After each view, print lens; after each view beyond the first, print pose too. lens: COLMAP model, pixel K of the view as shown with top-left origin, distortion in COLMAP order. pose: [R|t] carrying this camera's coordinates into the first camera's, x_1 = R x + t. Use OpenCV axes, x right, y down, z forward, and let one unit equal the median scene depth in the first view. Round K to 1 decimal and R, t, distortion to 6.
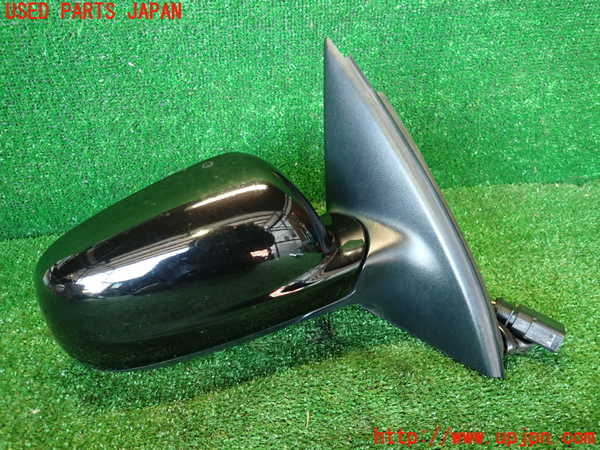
lens RADIAL K [[437.4, 0, 300.2], [0, 437.4, 224.7], [0, 0, 1]] dist [0.015258, -0.005344]
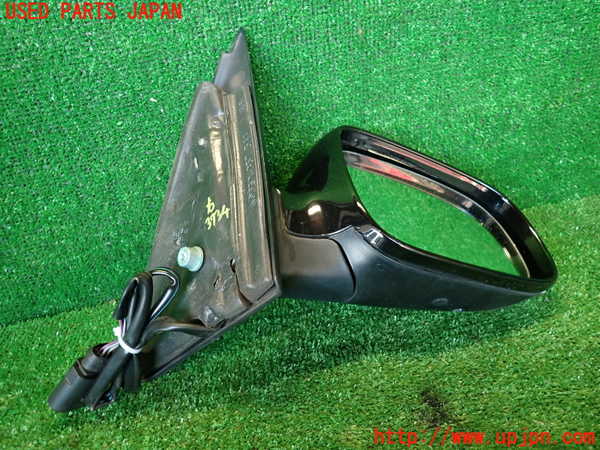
lens RADIAL K [[437.4, 0, 299.8], [0, 437.4, 225.1], [0, 0, 1]] dist [0.015258, -0.005344]
pose [[0.994280, -0.103446, -0.026562, -0.102687], [0.100643, 0.990740, -0.091135, -0.020418], [0.035743, 0.087941, 0.995484, 0.182822]]
